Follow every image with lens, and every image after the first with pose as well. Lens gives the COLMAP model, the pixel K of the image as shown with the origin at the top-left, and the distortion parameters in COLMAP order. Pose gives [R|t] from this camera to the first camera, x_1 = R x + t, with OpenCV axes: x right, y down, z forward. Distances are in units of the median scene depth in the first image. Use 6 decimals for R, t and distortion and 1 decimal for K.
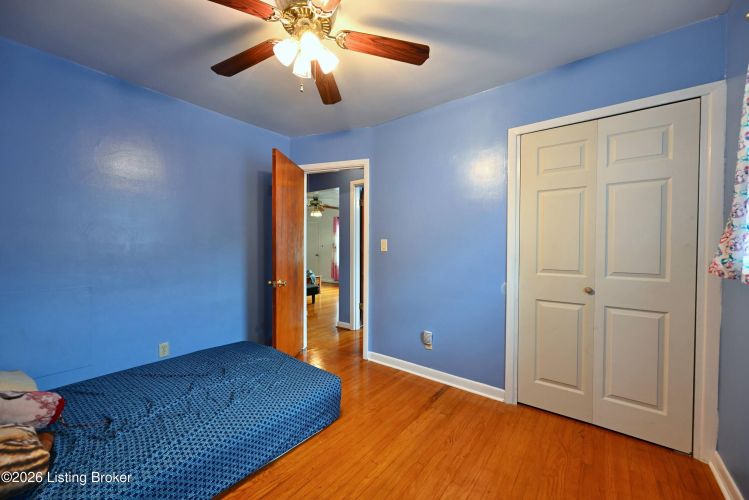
lens RADIAL K [[291.7, 0, 374.2], [0, 291.7, 250.7], [0, 0, 1]] dist [-0.002314, 0.000284]
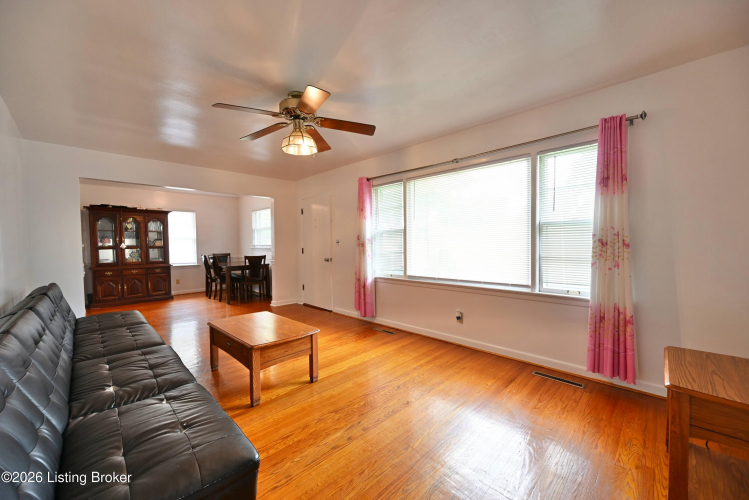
lens RADIAL K [[291.7, 0, 369.6], [0, 291.7, 252.8], [0, 0, 1]] dist [-0.002314, 0.000284]
pose [[0.991438, -0.010360, -0.130170, -0.063202], [0.012930, 0.999738, 0.018914, -0.006506], [0.129940, -0.020435, 0.991311, 0.556193]]
